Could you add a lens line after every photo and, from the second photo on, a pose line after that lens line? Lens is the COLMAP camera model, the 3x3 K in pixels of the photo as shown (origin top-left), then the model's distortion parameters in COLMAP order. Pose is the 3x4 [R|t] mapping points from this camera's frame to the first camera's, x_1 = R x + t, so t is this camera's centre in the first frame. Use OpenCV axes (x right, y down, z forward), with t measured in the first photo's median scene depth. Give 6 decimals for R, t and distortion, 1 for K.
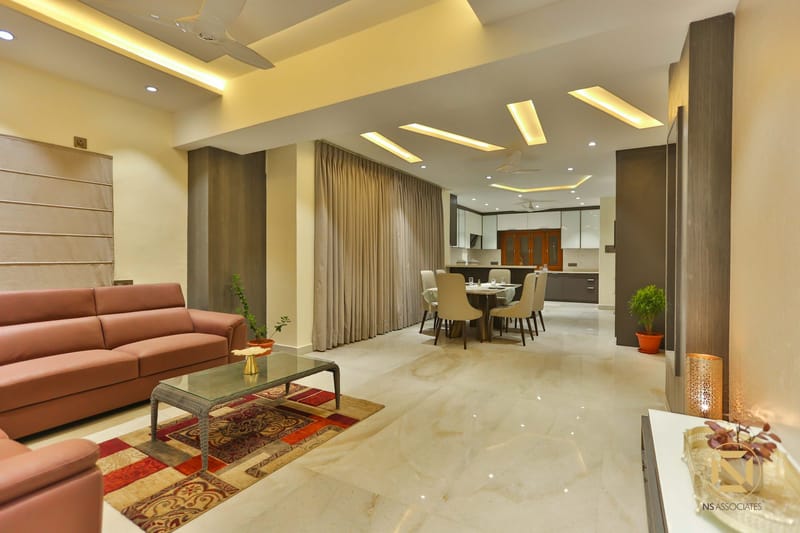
lens RADIAL K [[362.8, 0, 401.0], [0, 362.8, 264.5], [0, 0, 1]] dist [-0.022344, 0.000047]
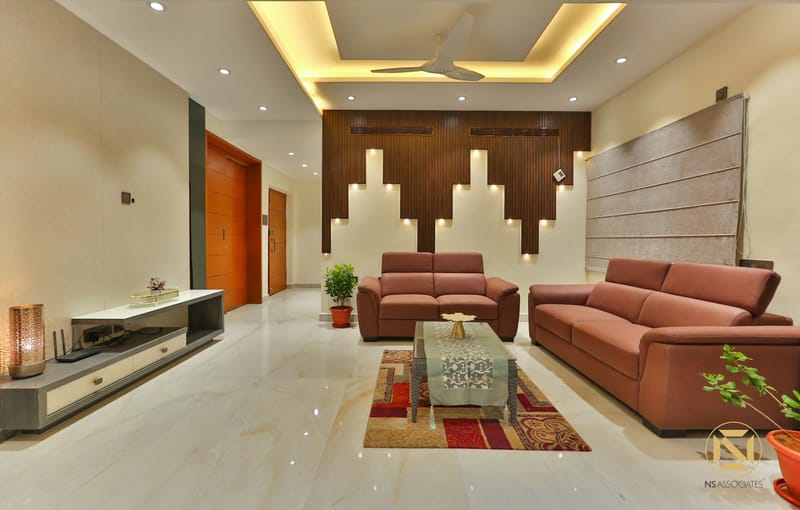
lens RADIAL K [[358.7, 0, 403.7], [0, 358.7, 252.8], [0, 0, 1]] dist [0.002742, 0.000057]
pose [[-0.847355, 0.018146, -0.530717, 0.220609], [-0.009417, 0.998745, 0.049183, 0.000731], [0.530944, 0.046673, -0.846121, 1.463415]]
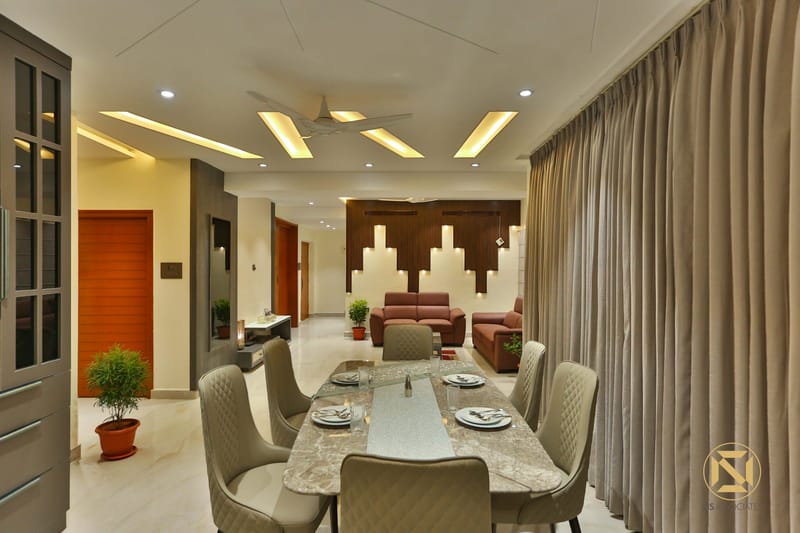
lens RADIAL K [[362.8, 0, 398.5], [0, 362.8, 266.4], [0, 0, 1]] dist [-0.022344, 0.000047]
pose [[-0.859936, -0.003938, -0.510387, 0.461810], [-0.006499, 0.999974, 0.003234, -0.060233], [0.510360, 0.006098, -0.859939, 1.908312]]
